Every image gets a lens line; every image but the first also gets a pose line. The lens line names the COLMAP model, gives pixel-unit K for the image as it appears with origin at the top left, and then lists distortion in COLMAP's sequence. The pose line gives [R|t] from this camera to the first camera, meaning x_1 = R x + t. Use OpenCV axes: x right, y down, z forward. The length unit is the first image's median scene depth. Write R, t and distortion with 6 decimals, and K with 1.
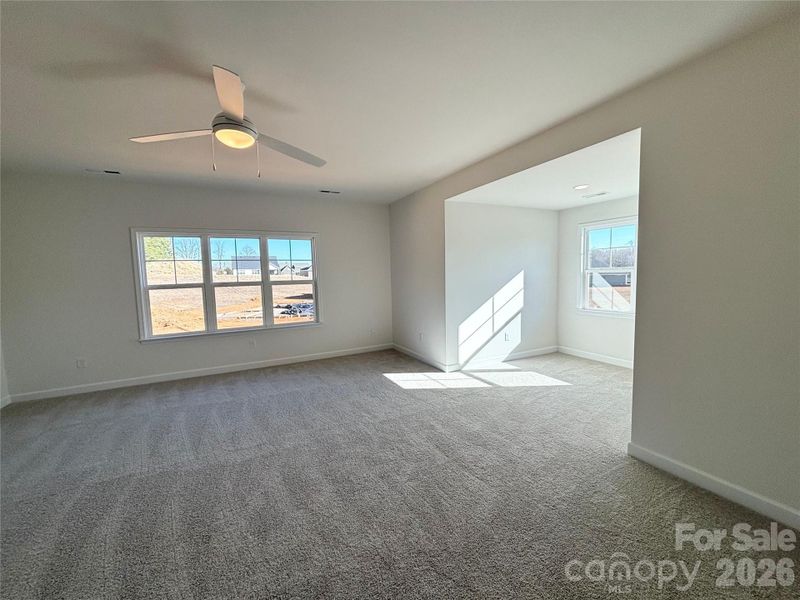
lens RADIAL K [[322.3, 0, 402.4], [0, 322.3, 301.0], [0, 0, 1]] dist [-0.003139, -0.000032]
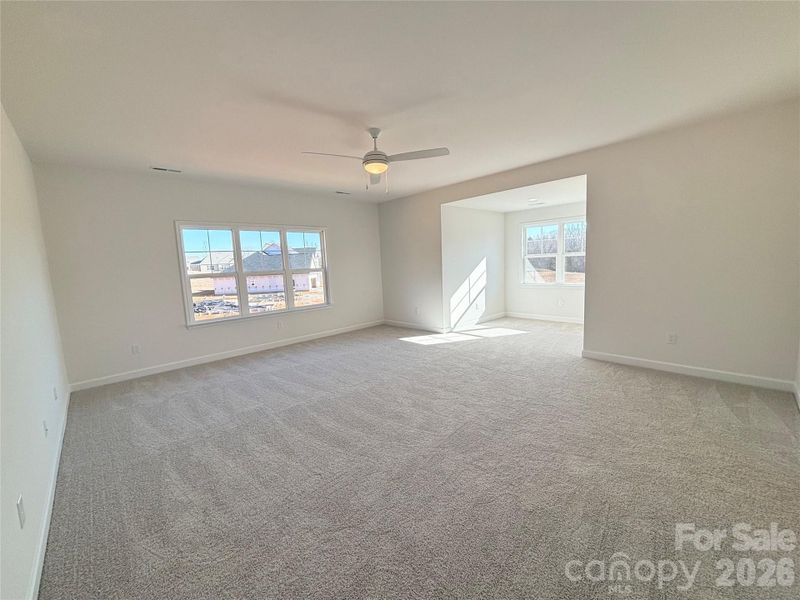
lens RADIAL K [[322.3, 0, 399.5], [0, 322.3, 301.3], [0, 0, 1]] dist [-0.003139, -0.000032]
pose [[0.959153, -0.051852, 0.278095, -0.392236], [0.043954, 0.998435, 0.034565, 0.032163], [-0.279452, -0.020929, 0.959931, -0.223839]]
